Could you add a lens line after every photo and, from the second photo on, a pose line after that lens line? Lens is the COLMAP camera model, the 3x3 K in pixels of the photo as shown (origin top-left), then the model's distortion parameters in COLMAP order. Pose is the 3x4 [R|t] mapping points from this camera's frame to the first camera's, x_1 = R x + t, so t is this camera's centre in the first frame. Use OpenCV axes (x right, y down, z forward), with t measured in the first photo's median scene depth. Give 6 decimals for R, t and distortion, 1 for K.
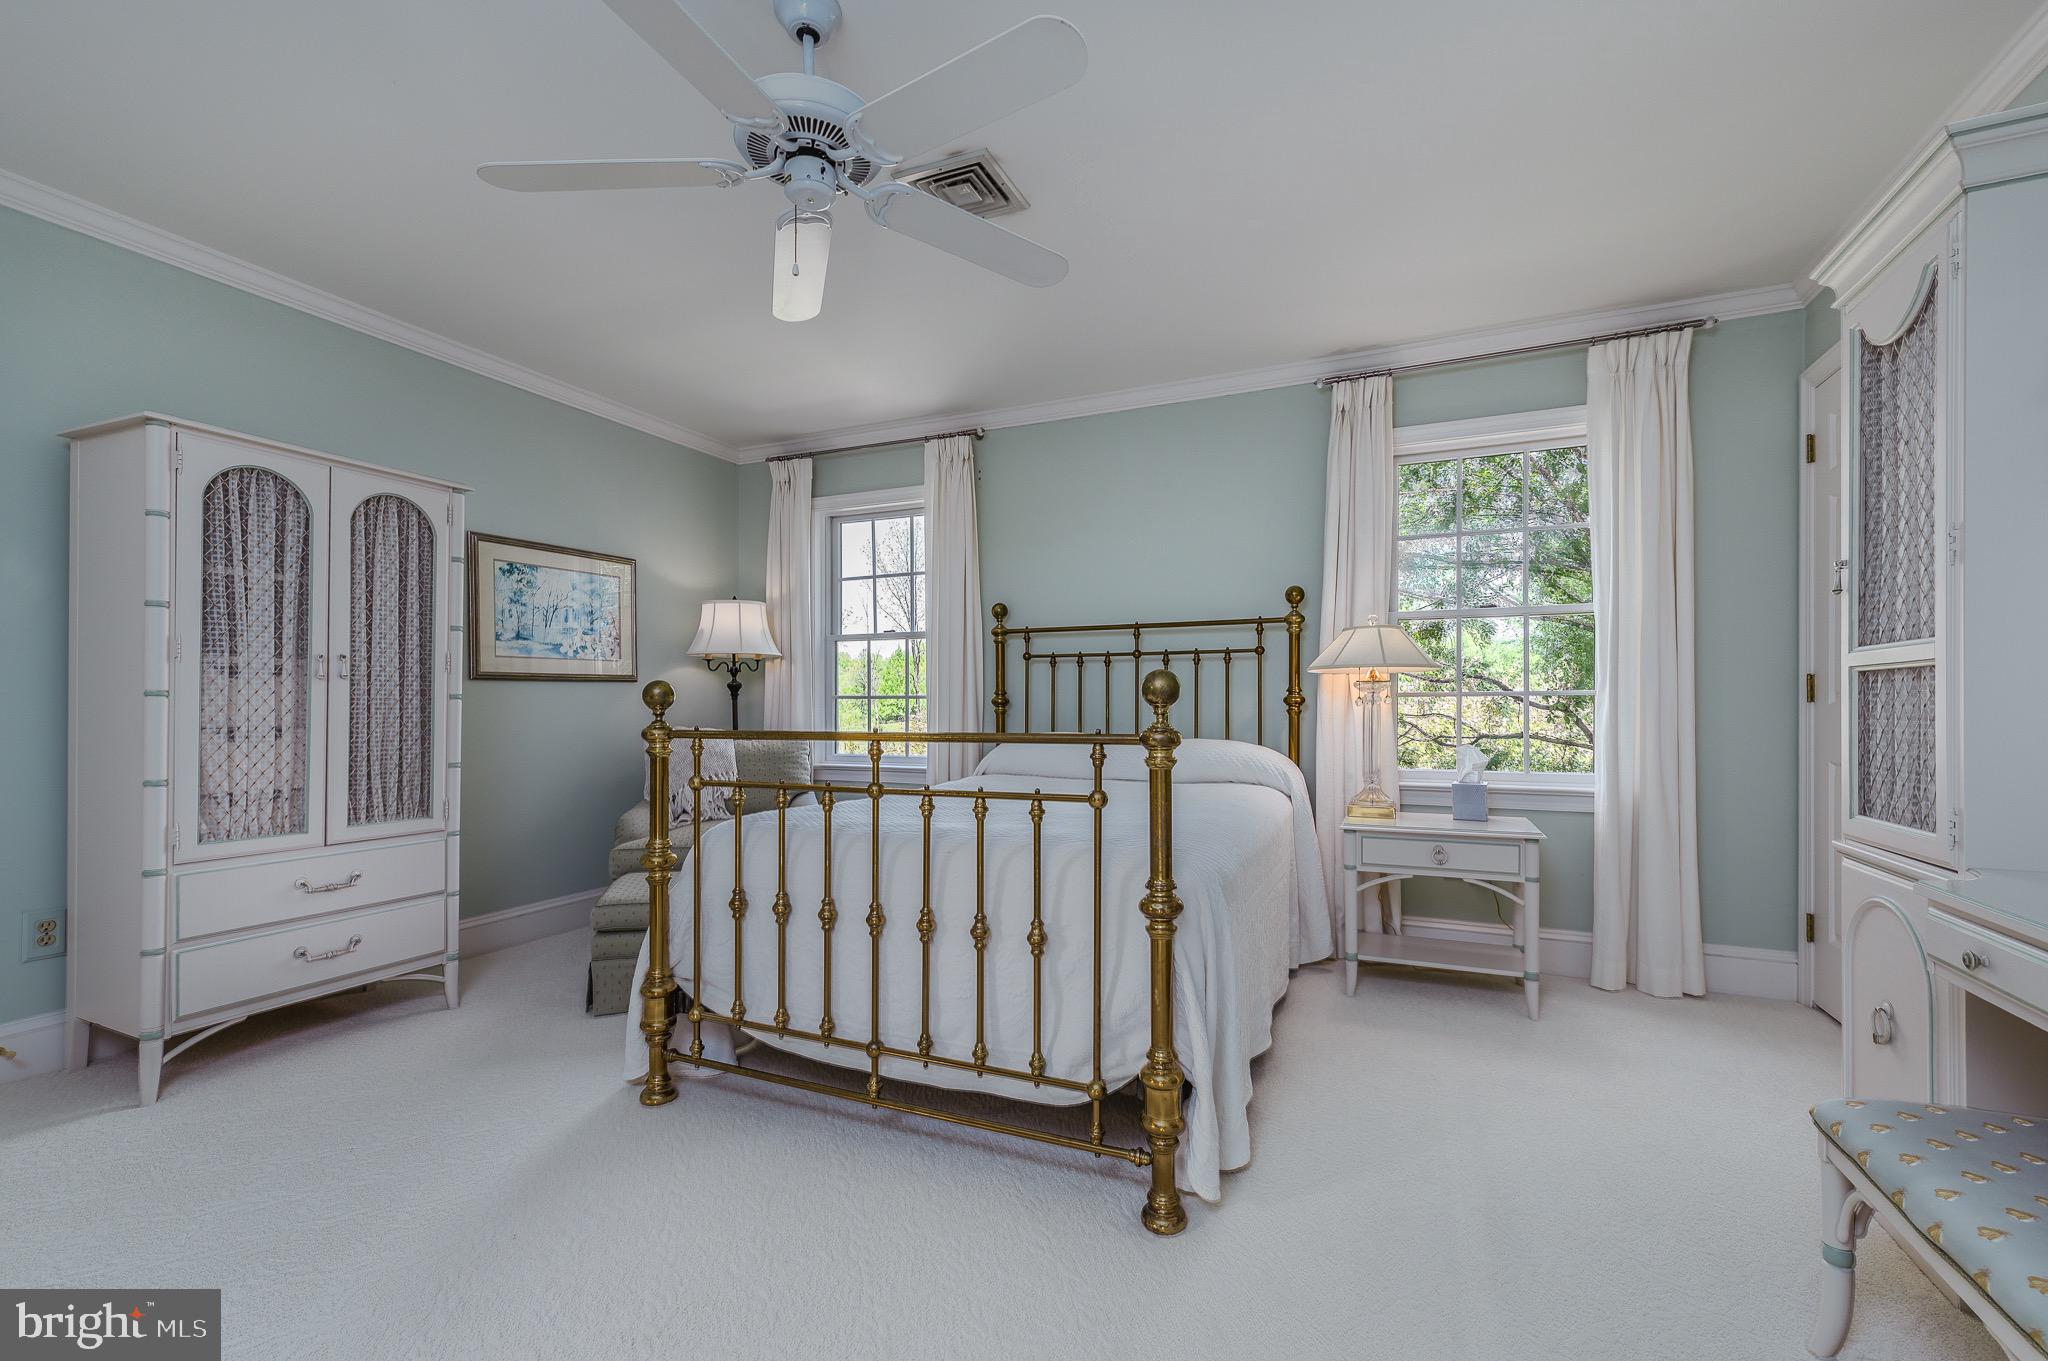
lens RADIAL K [[876.3, 0, 1017.9], [0, 876.3, 695.7], [0, 0, 1]] dist [0.001168, 0.000038]
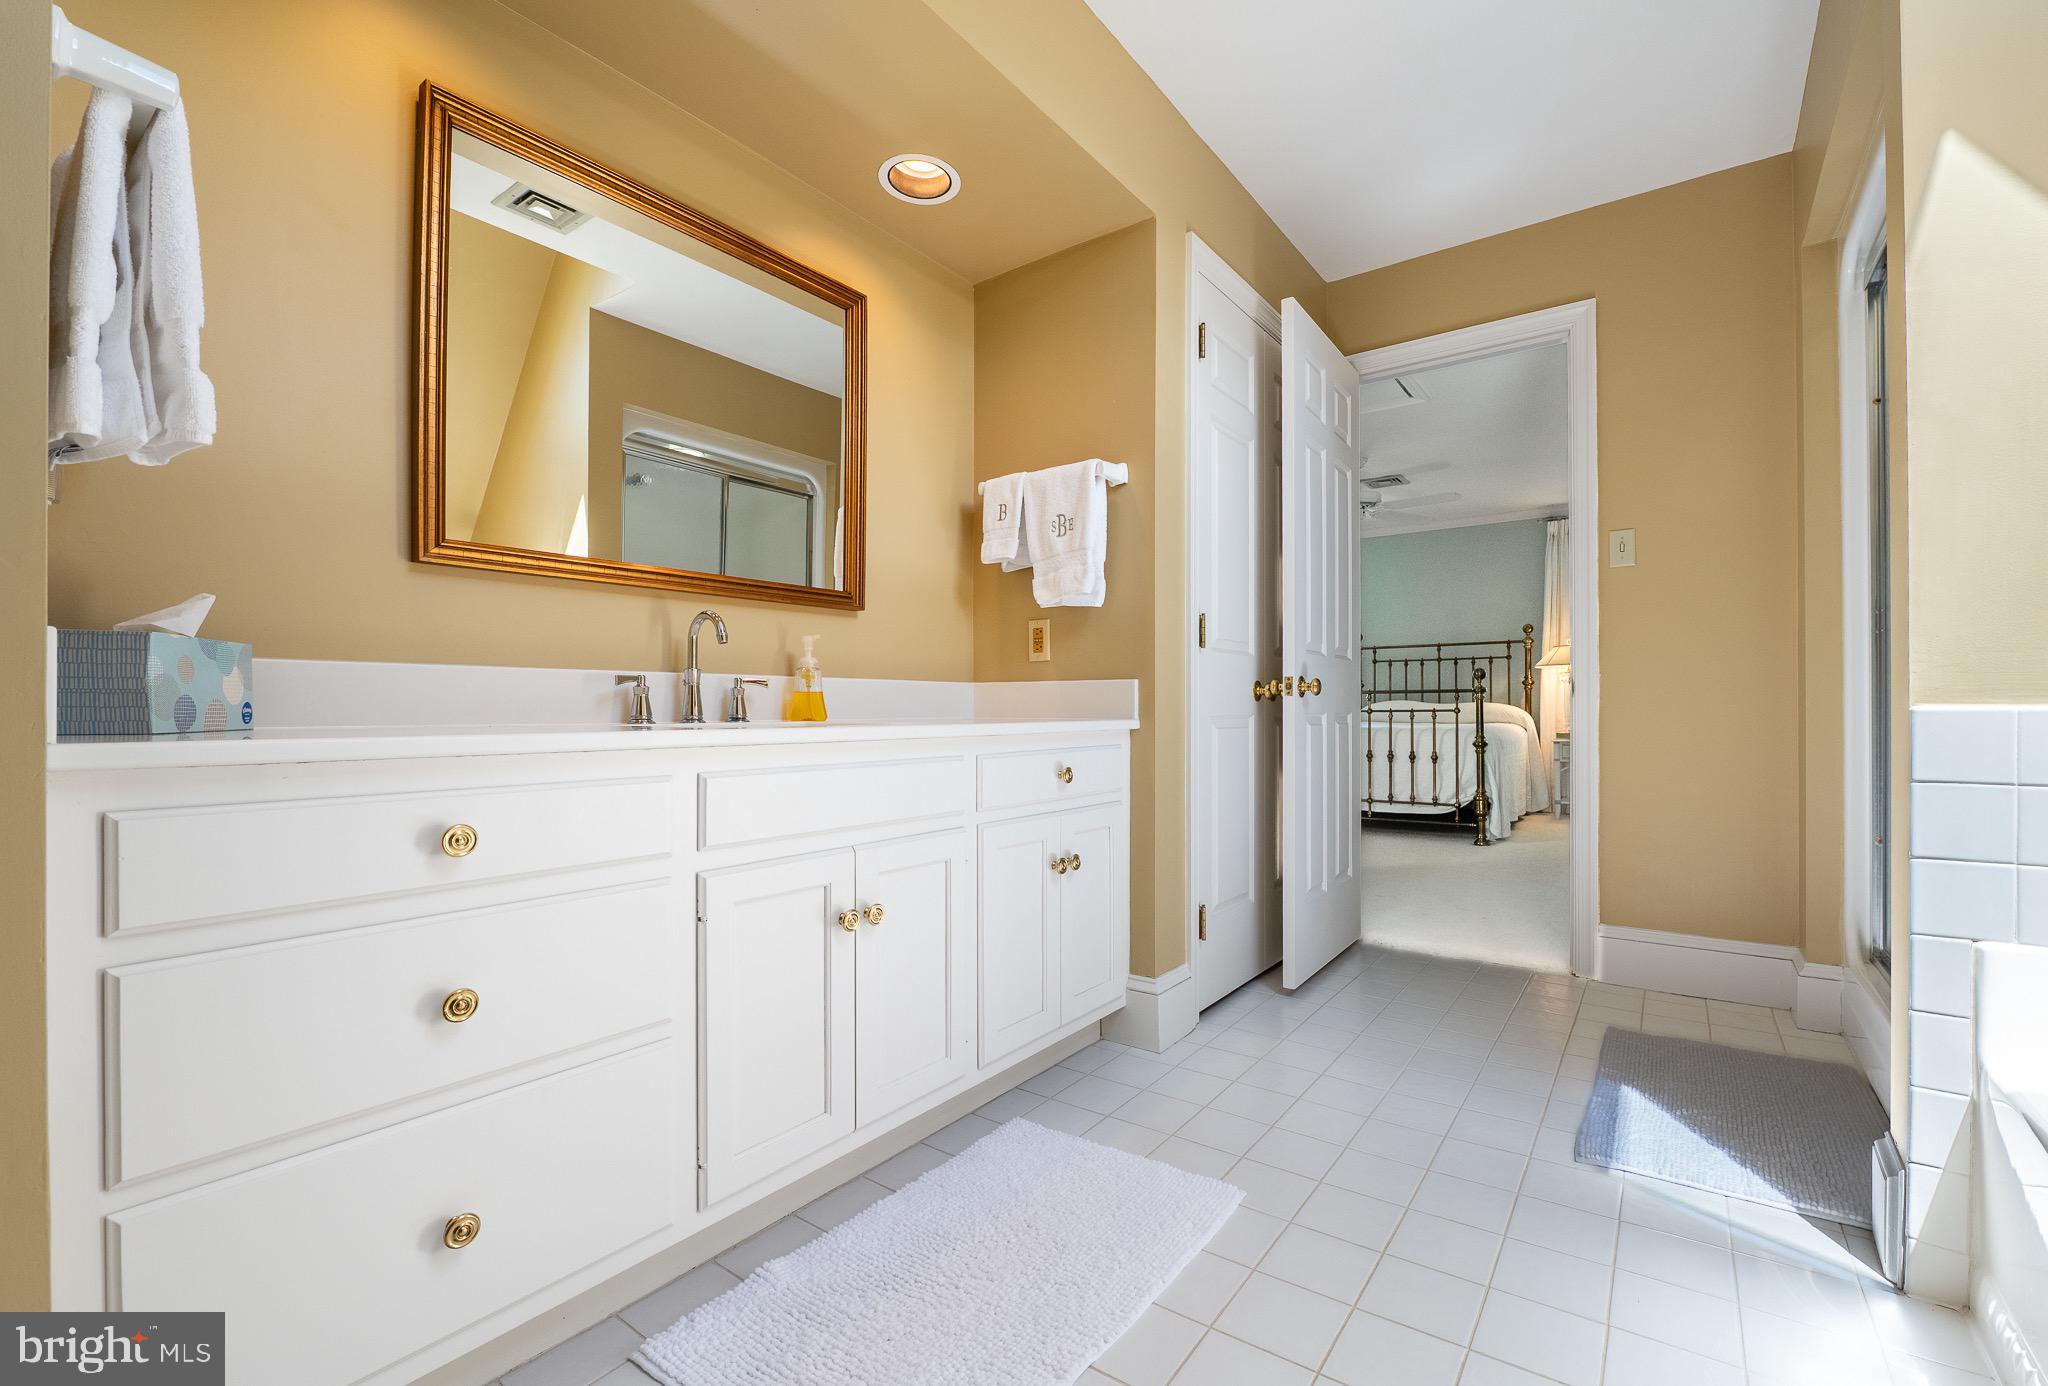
lens RADIAL K [[921.8, 0, 1031.3], [0, 921.8, 691.3], [0, 0, 1]] dist [-0.002682, -0.000076]
pose [[0.980797, -0.007755, -0.194878, -0.649784], [0.007109, 0.999967, -0.004018, 0.045843], [0.194902, 0.002556, 0.980819, -2.153212]]
